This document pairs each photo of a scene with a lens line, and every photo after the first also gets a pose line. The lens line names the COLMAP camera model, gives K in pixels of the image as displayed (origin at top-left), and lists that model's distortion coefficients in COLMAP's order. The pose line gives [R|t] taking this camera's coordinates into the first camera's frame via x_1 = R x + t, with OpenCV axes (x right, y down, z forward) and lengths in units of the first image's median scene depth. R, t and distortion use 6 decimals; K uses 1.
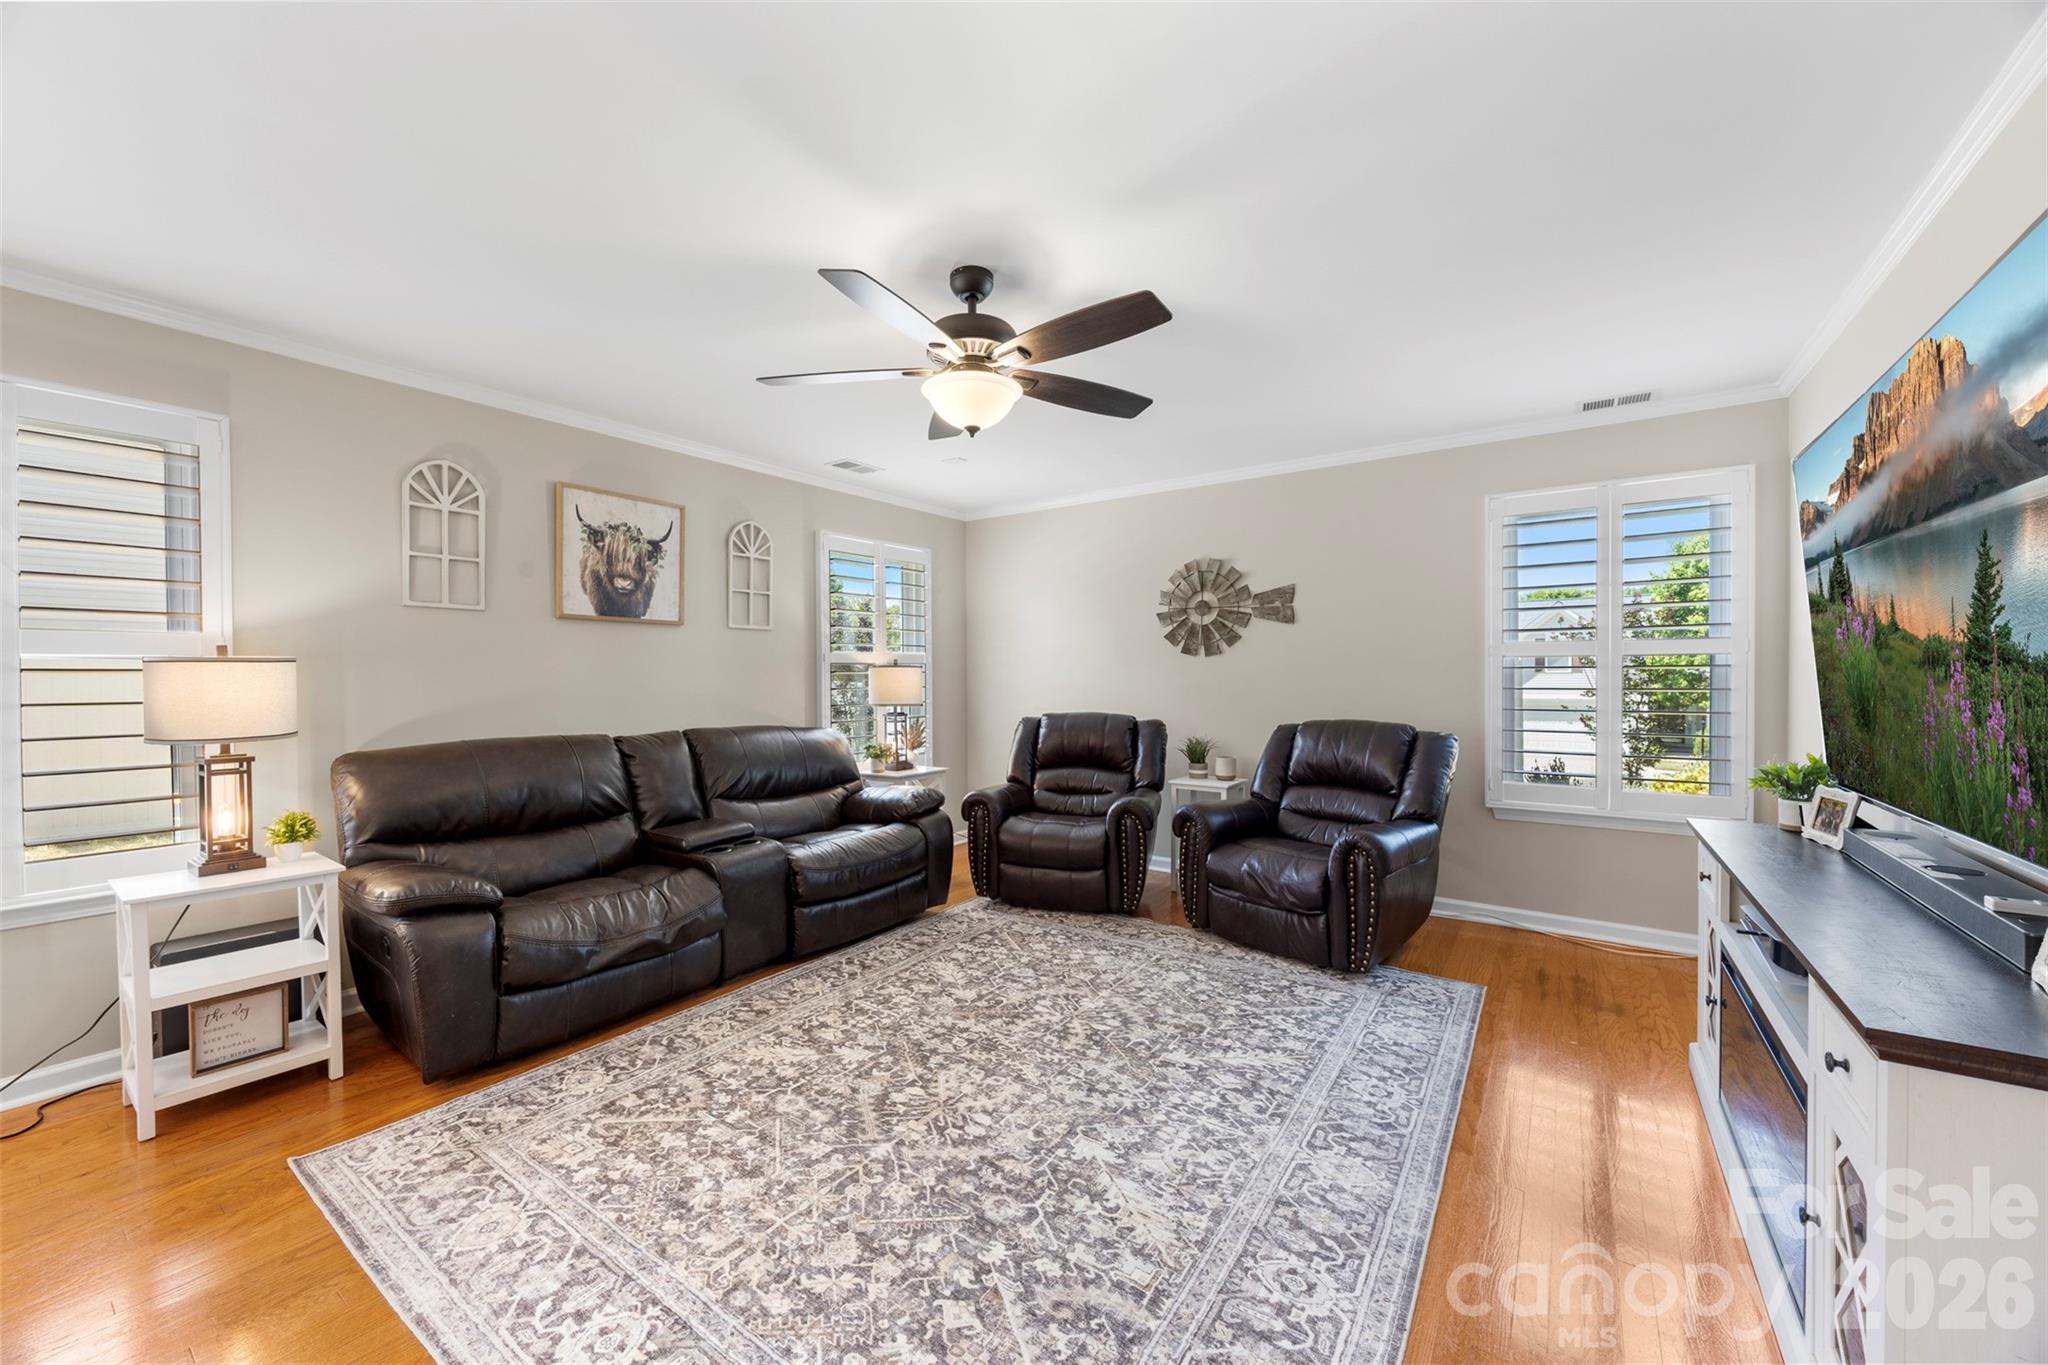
lens RADIAL K [[774.3, 0, 1019.3], [0, 774.3, 686.5], [0, 0, 1]] dist [-0.003672, 0.000199]
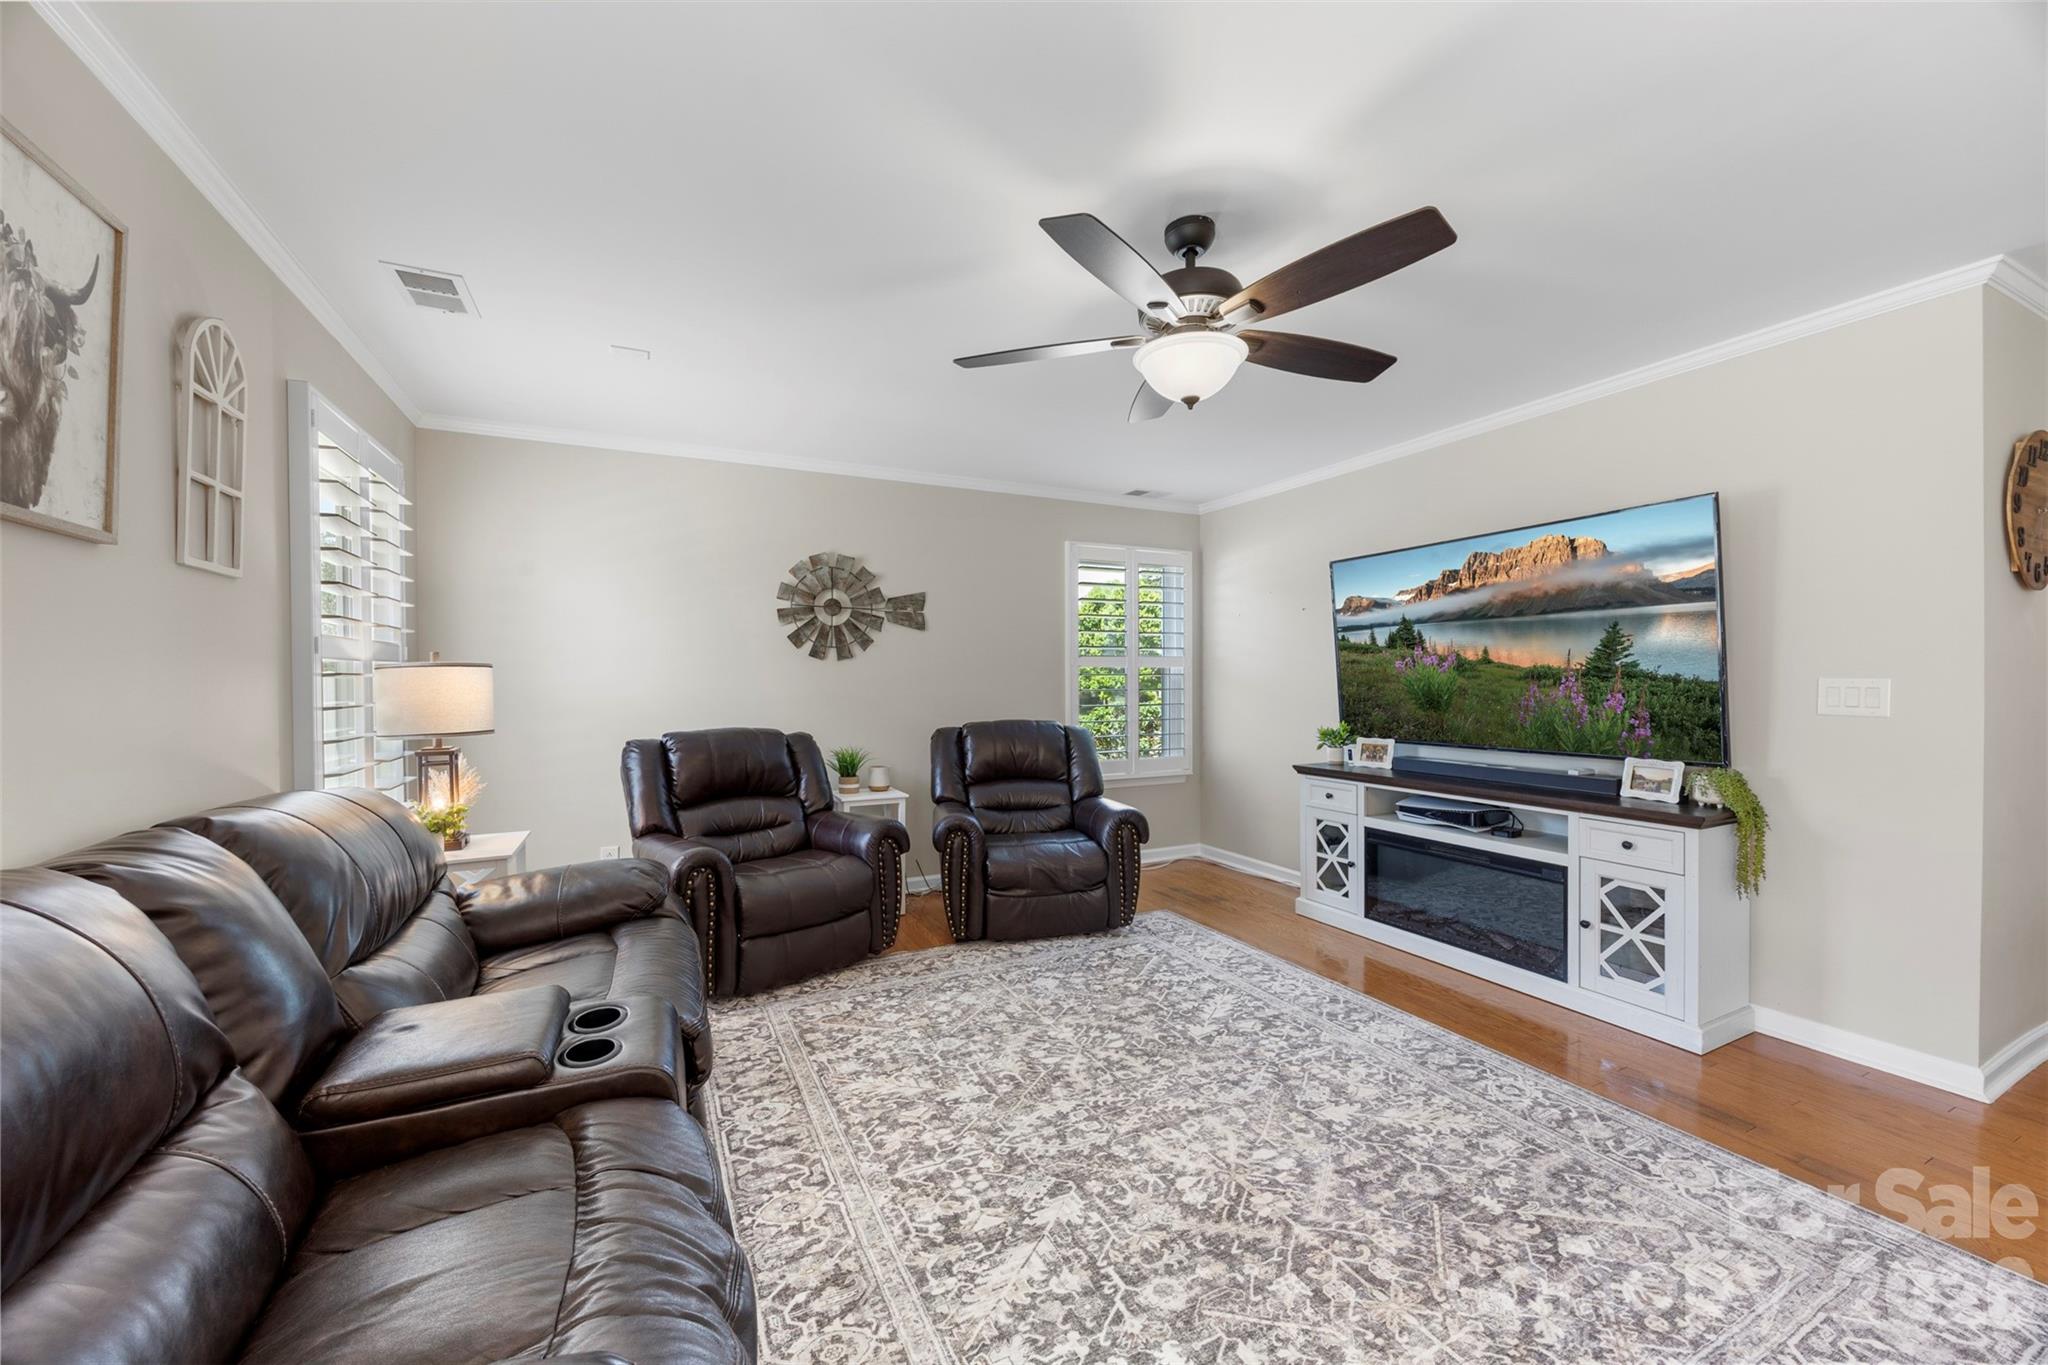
lens RADIAL K [[774.3, 0, 1019.3], [0, 774.3, 686.5], [0, 0, 1]] dist [-0.003672, 0.000199]
pose [[0.478968, -0.006698, 0.877807, -0.732445], [0.015909, 0.999873, -0.001051, -0.005266], [-0.877688, 0.014468, 0.479013, 0.588494]]
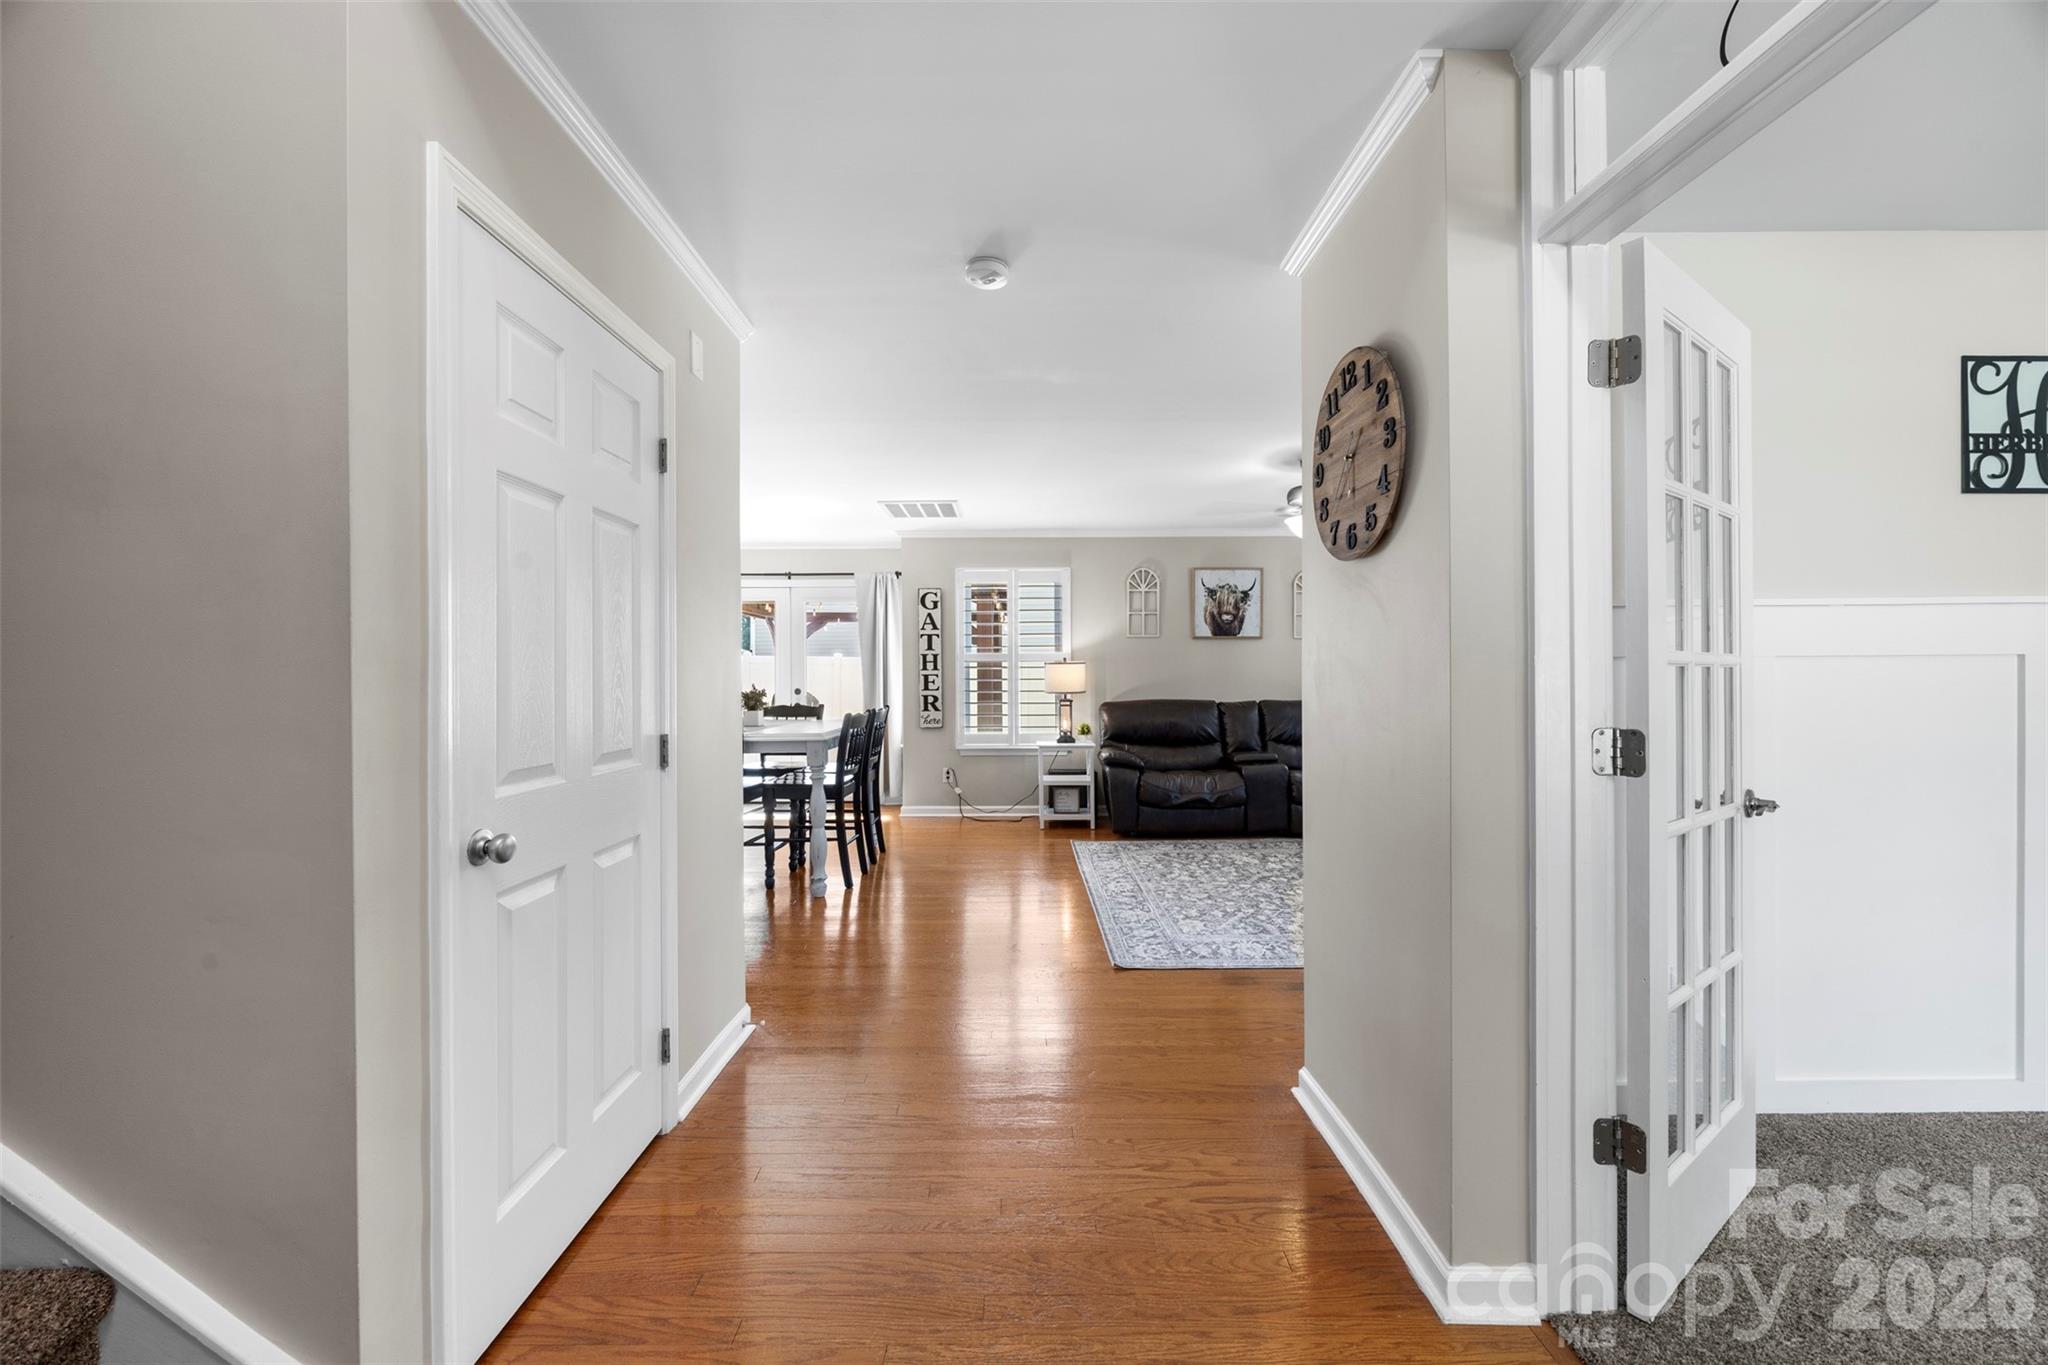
lens RADIAL K [[786.3, 0, 1017.0], [0, 786.3, 663.8], [0, 0, 1]] dist [-0.000814, -0.000224]
pose [[0.577377, -0.008672, -0.816431, 0.862373], [-0.008535, 0.999825, -0.016656, 0.011323], [0.816433, 0.016585, 0.577202, -0.555818]]
